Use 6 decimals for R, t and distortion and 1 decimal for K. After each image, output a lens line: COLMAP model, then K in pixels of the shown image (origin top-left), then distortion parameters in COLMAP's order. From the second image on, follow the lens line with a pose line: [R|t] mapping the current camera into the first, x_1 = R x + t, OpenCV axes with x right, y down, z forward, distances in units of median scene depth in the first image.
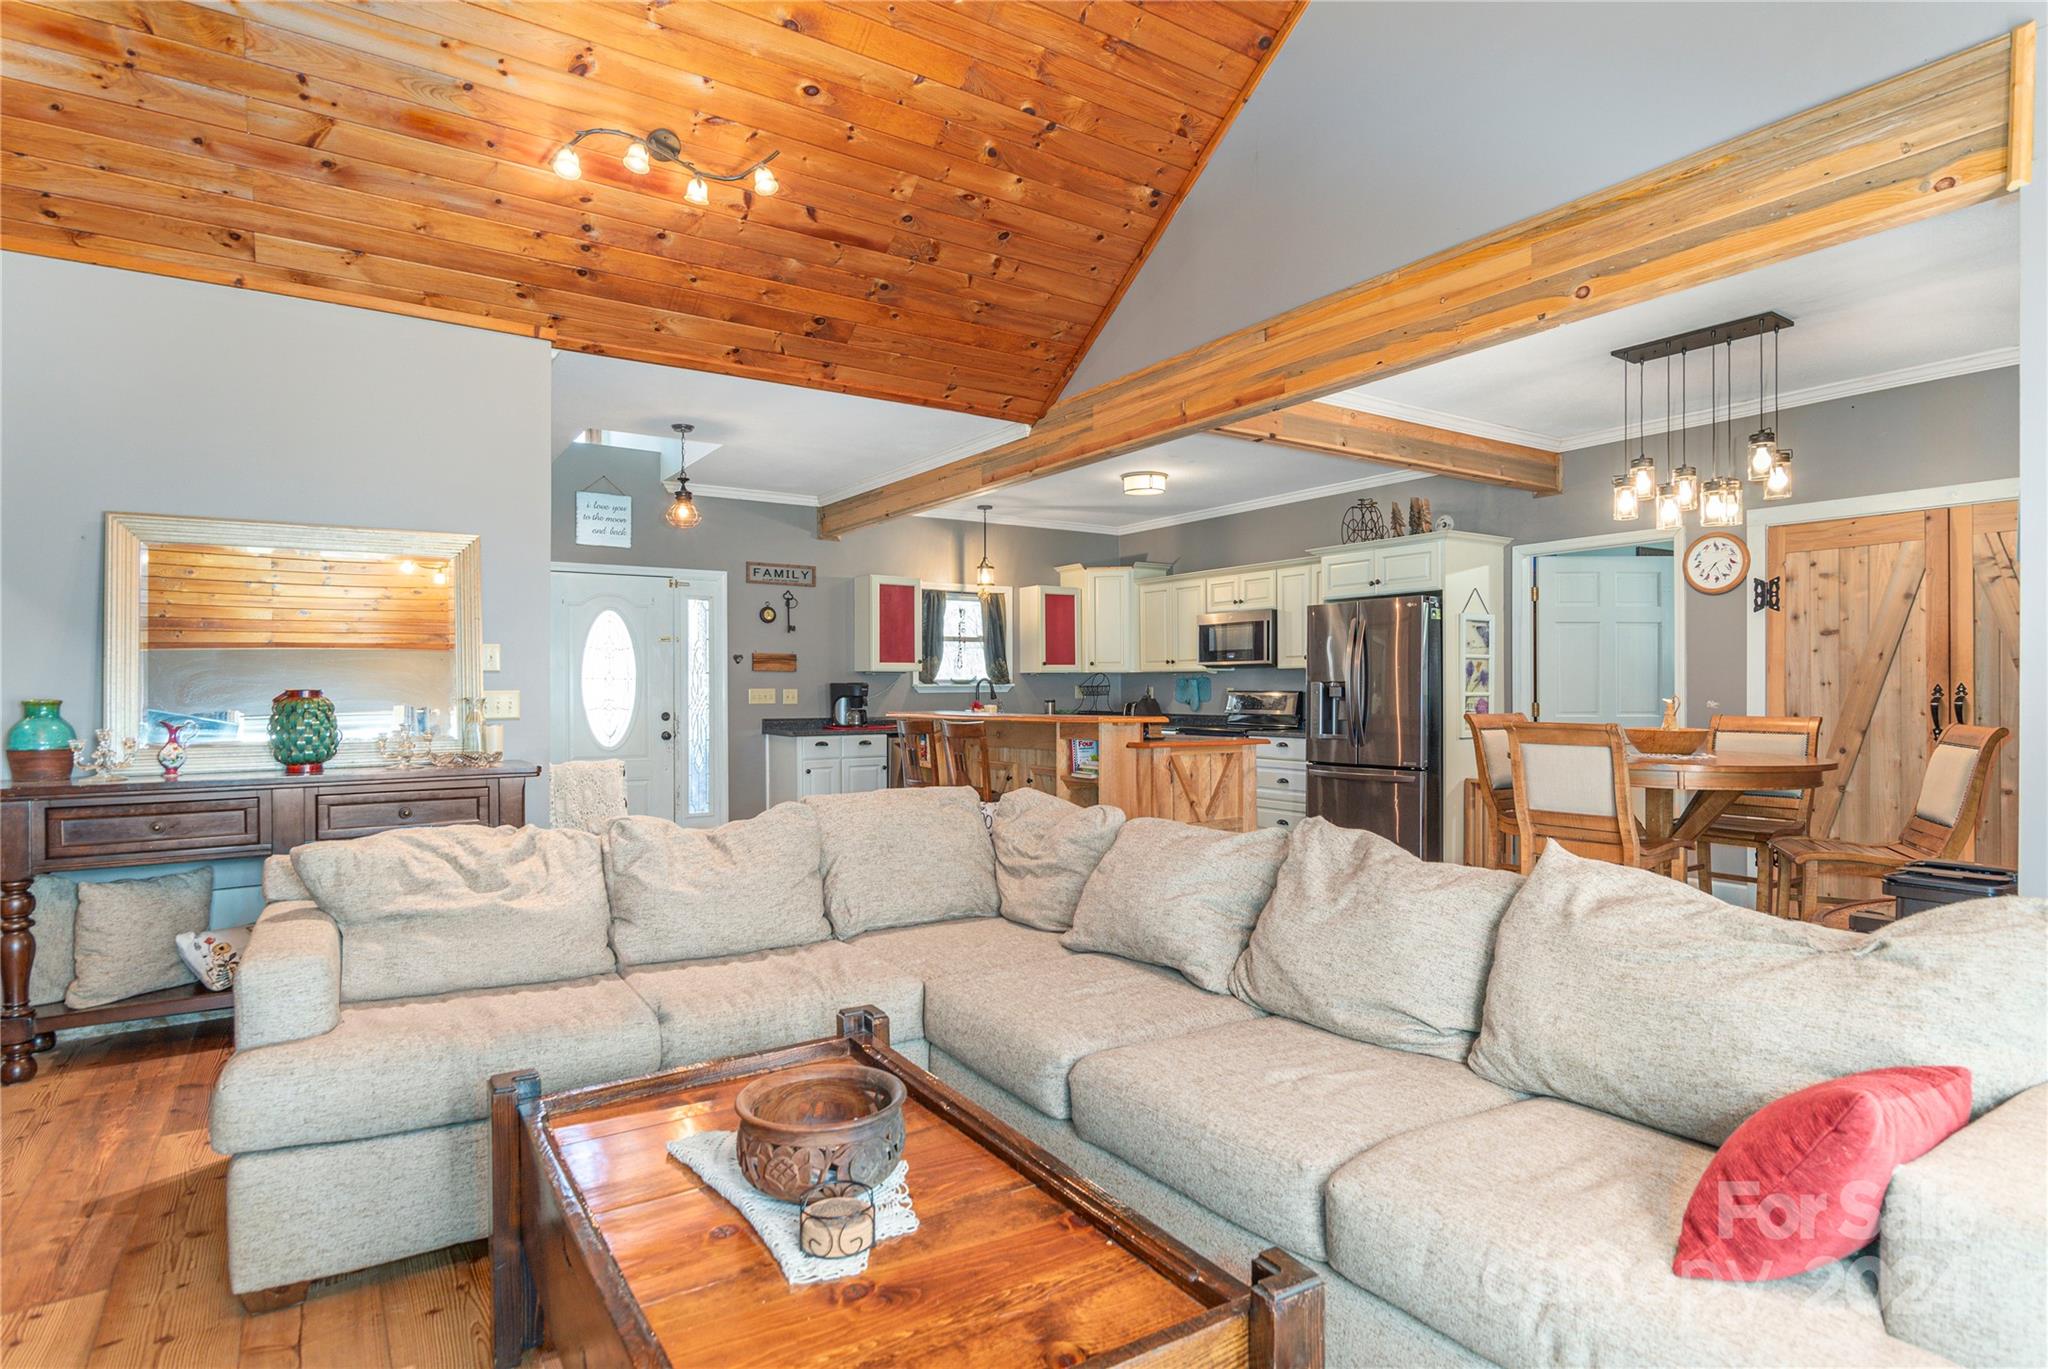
lens RADIAL K [[1069.9, 0, 1024.0], [0, 1069.9, 684.5], [0, 0, 1]] dist [-0.001100, 0.000016]
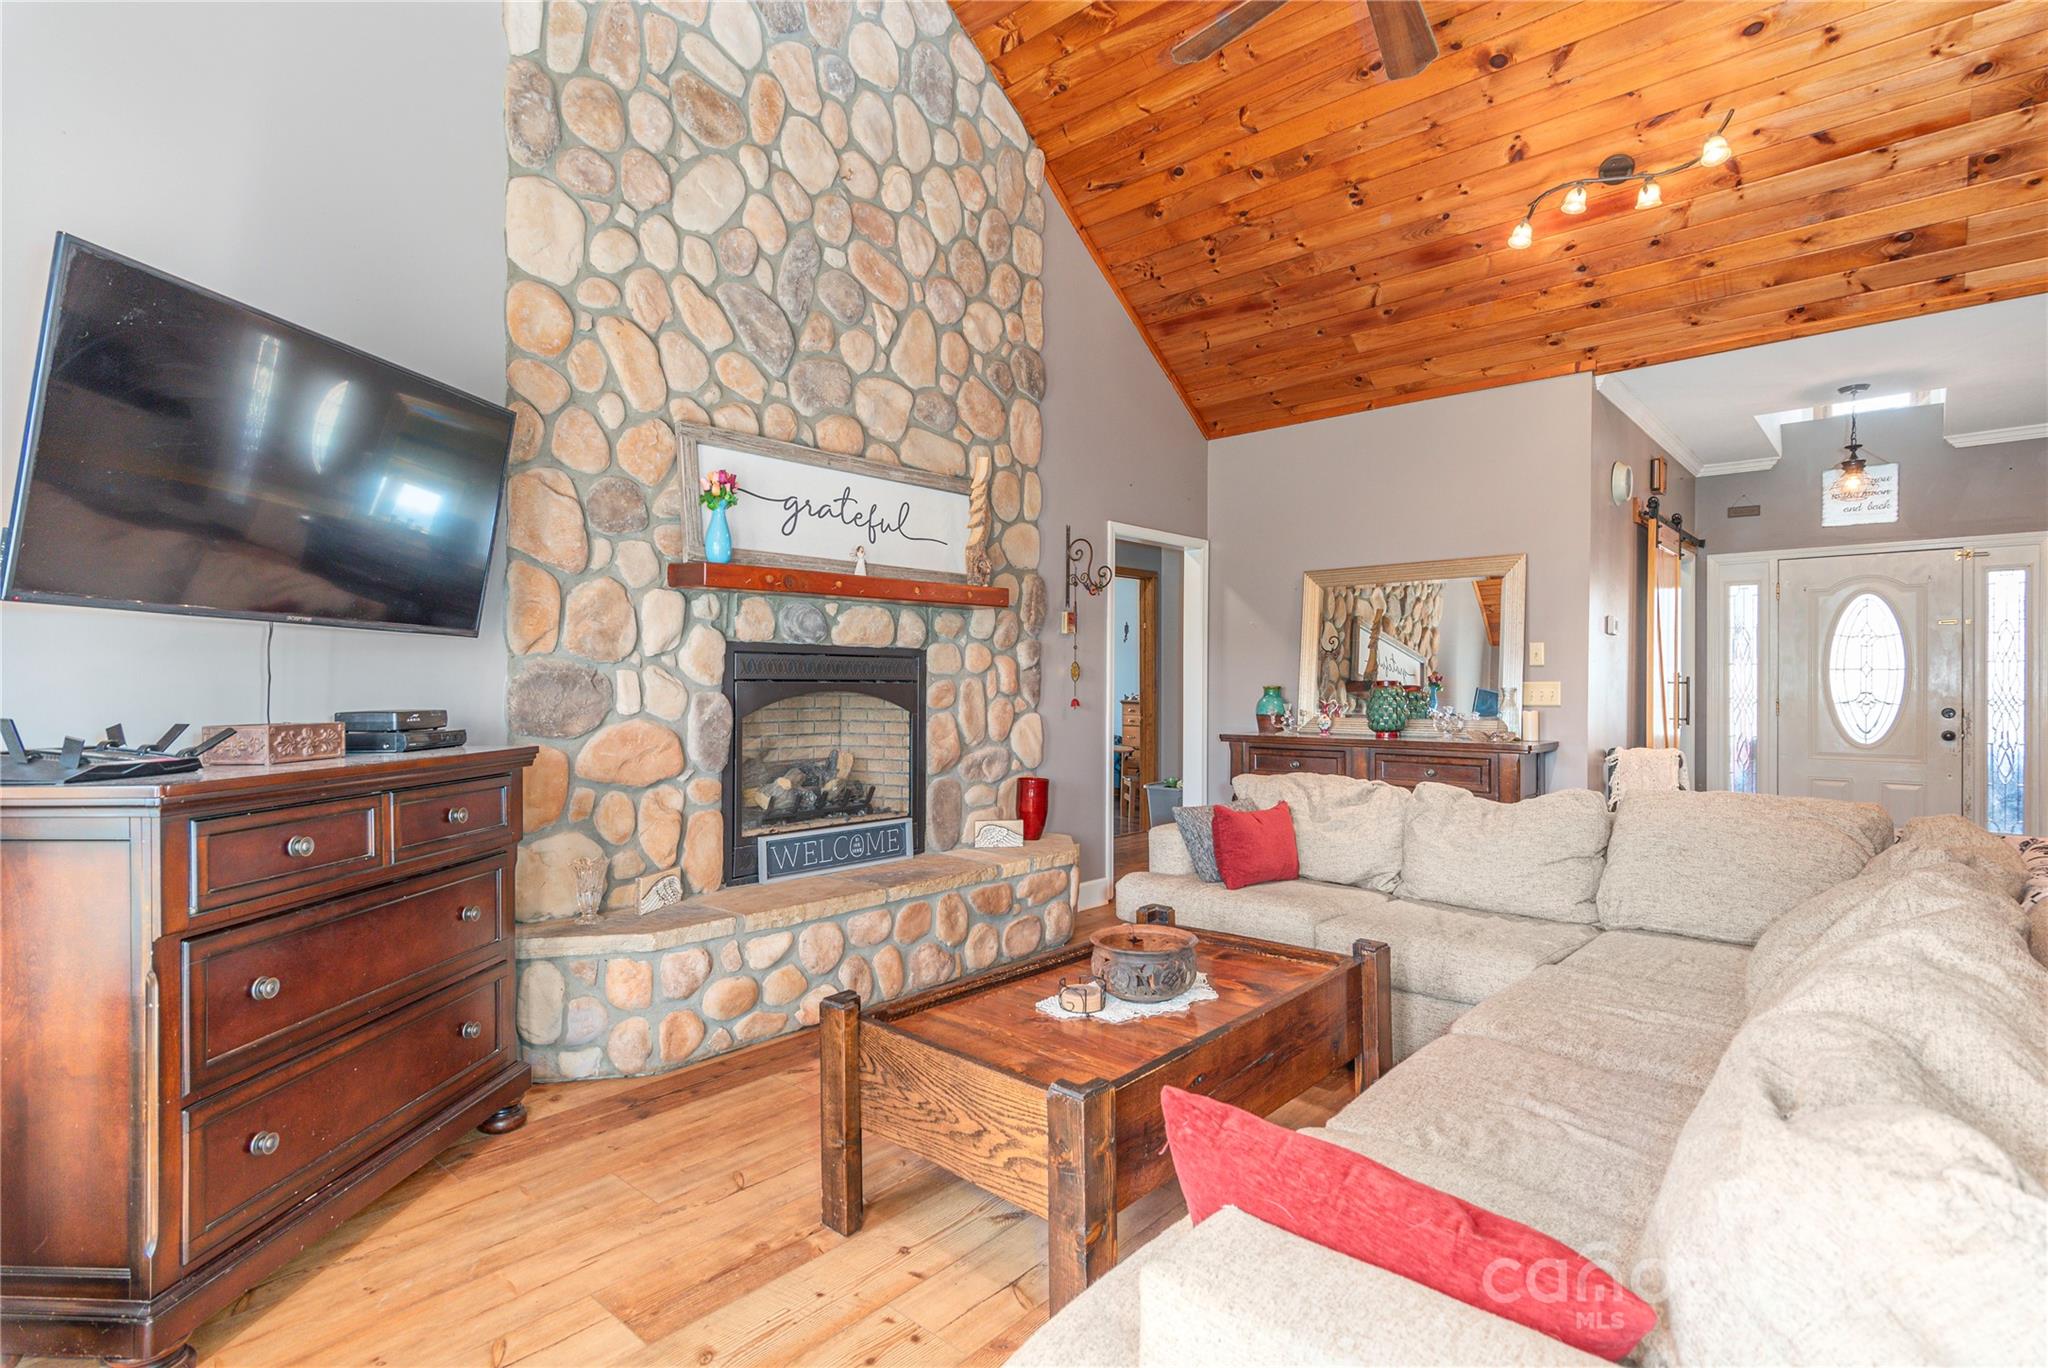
lens RADIAL K [[1004.7, 0, 1047.3], [0, 1004.7, 677.6], [0, 0, 1]] dist [0.004202, 0.000049]
pose [[0.267802, -0.000281, -0.963474, 0.275364], [0.001887, 0.999998, 0.000233, 0.000051], [0.963472, -0.001881, 0.267802, 0.107271]]
